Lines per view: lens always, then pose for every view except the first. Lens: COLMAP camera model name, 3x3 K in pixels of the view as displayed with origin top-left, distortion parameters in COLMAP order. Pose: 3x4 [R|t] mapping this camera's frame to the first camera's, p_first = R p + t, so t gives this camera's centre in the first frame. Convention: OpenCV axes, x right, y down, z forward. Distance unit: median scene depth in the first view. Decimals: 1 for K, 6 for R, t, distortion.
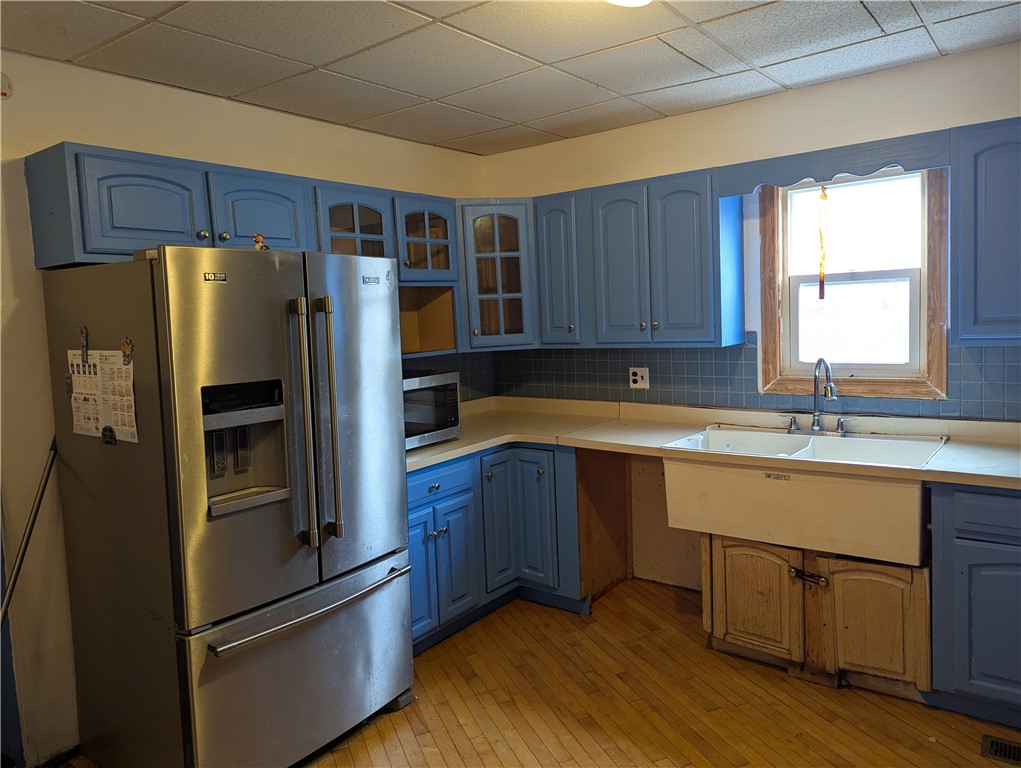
lens RADIAL K [[715.8, 0, 536.2], [0, 715.8, 363.0], [0, 0, 1]] dist [0.087045, -0.091211]
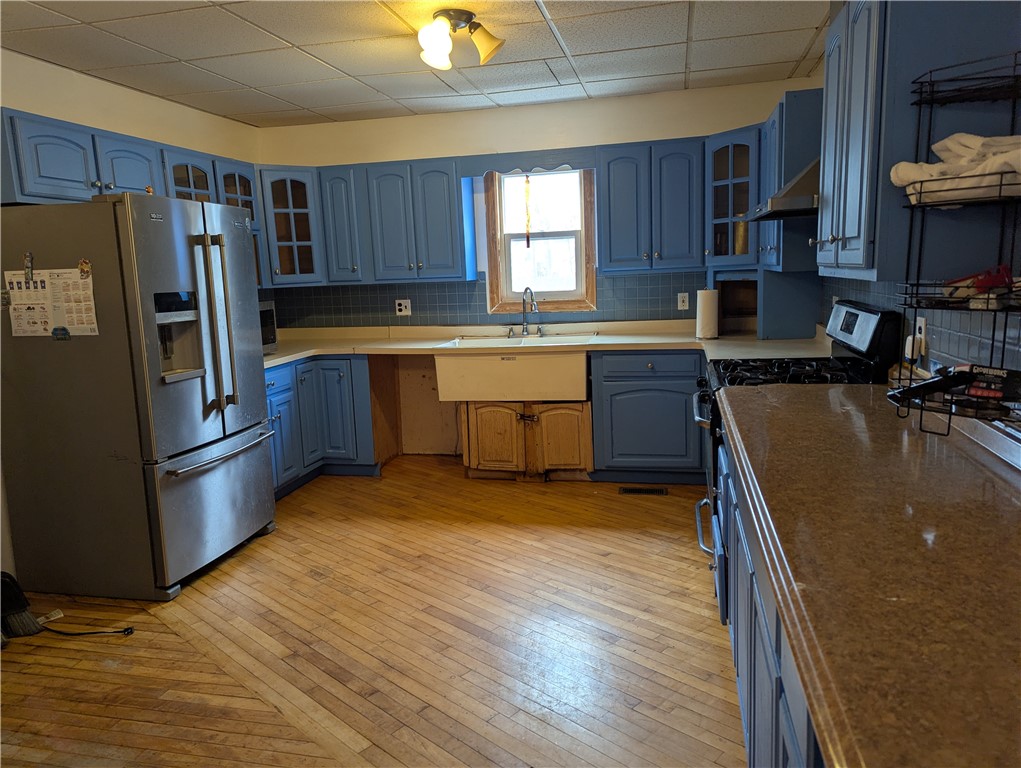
lens RADIAL K [[736.9, 0, 521.3], [0, 736.9, 381.6], [0, 0, 1]] dist [0.100103, -0.095277]
pose [[0.910777, -0.058071, 0.408795, -0.281575], [0.033634, 0.997205, 0.066720, 0.089975], [-0.411527, -0.047017, 0.910184, -0.454694]]
